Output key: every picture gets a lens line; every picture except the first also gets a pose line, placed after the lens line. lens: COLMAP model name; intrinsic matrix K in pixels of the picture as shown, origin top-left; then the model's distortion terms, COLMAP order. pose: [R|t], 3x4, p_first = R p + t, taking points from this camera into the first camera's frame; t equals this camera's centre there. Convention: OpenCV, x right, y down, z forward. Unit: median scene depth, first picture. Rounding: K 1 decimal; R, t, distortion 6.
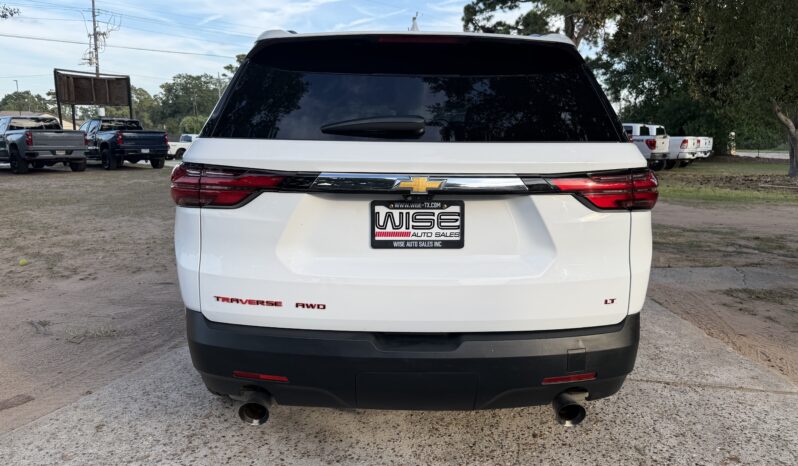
lens RADIAL K [[578.3, 0, 400.0], [0, 578.3, 234.0], [0, 0, 1]] dist [0.026534, -0.046979]
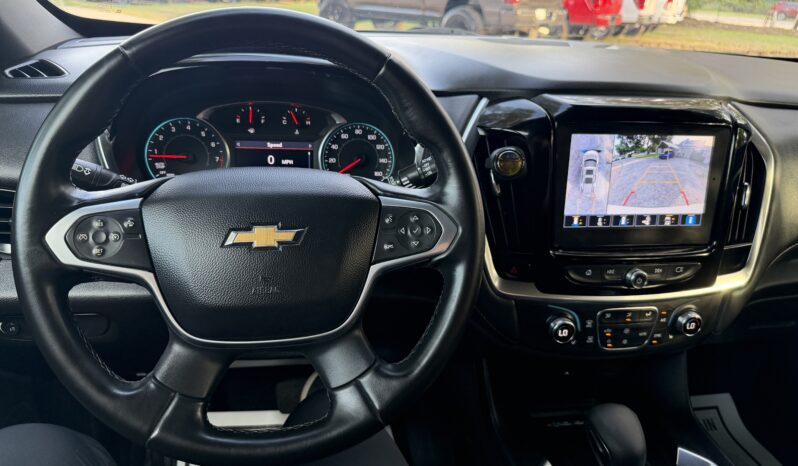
lens RADIAL K [[578.3, 0, 394.9], [0, 578.3, 234.1], [0, 0, 1]] dist [0.026534, -0.046979]
pose [[0.988328, -0.020932, 0.150895, -0.006598], [-0.016784, 0.969524, 0.244419, -0.019836], [-0.151413, -0.244099, 0.957857, 0.115469]]
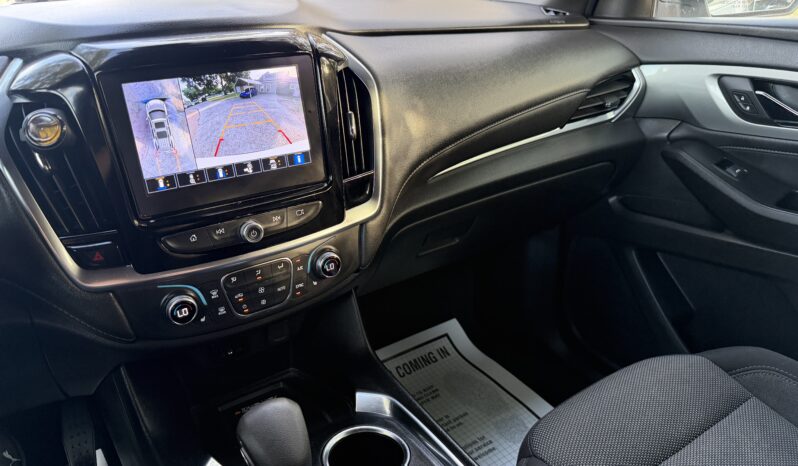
lens RADIAL K [[578.3, 0, 403.9], [0, 578.3, 229.2], [0, 0, 1]] dist [0.026534, -0.046979]
pose [[0.839399, -0.241134, 0.487098, 0.002119], [0.115917, 0.955002, 0.273011, -0.017473], [-0.531012, -0.172702, 0.829579, 0.115345]]
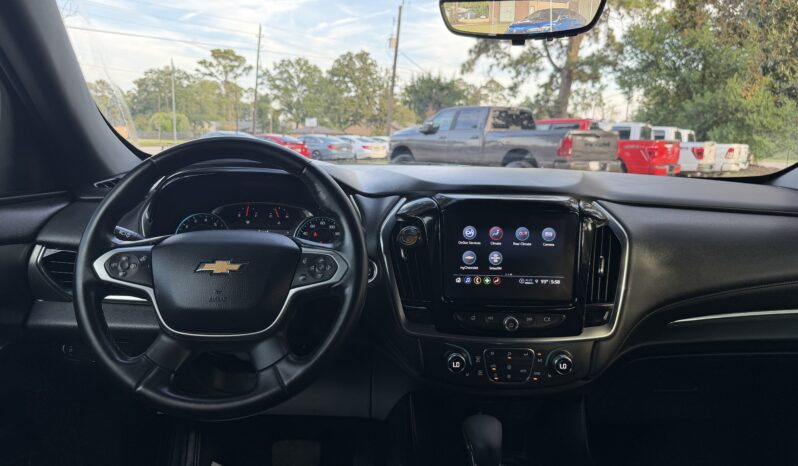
lens RADIAL K [[578.3, 0, 400.1], [0, 578.3, 233.9], [0, 0, 1]] dist [0.026534, -0.046979]
pose [[0.999409, 0.012985, 0.031822, 0.000542], [-0.012855, 0.999908, -0.004281, -0.016722], [-0.031874, 0.003870, 0.999484, 0.103302]]
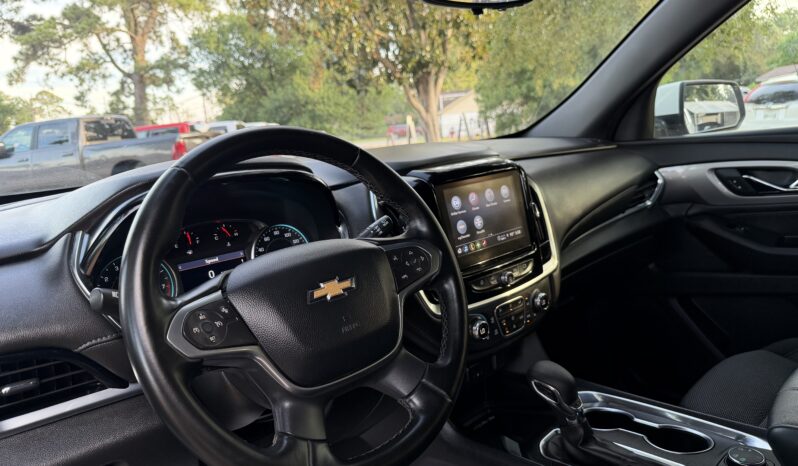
lens RADIAL K [[578.3, 0, 395.0], [0, 578.3, 237.7], [0, 0, 1]] dist [0.026534, -0.046979]
pose [[0.746218, -0.203636, 0.633791, -0.020916], [0.211957, 0.975196, 0.063774, -0.018046], [-0.631057, 0.086747, 0.770871, 0.114052]]
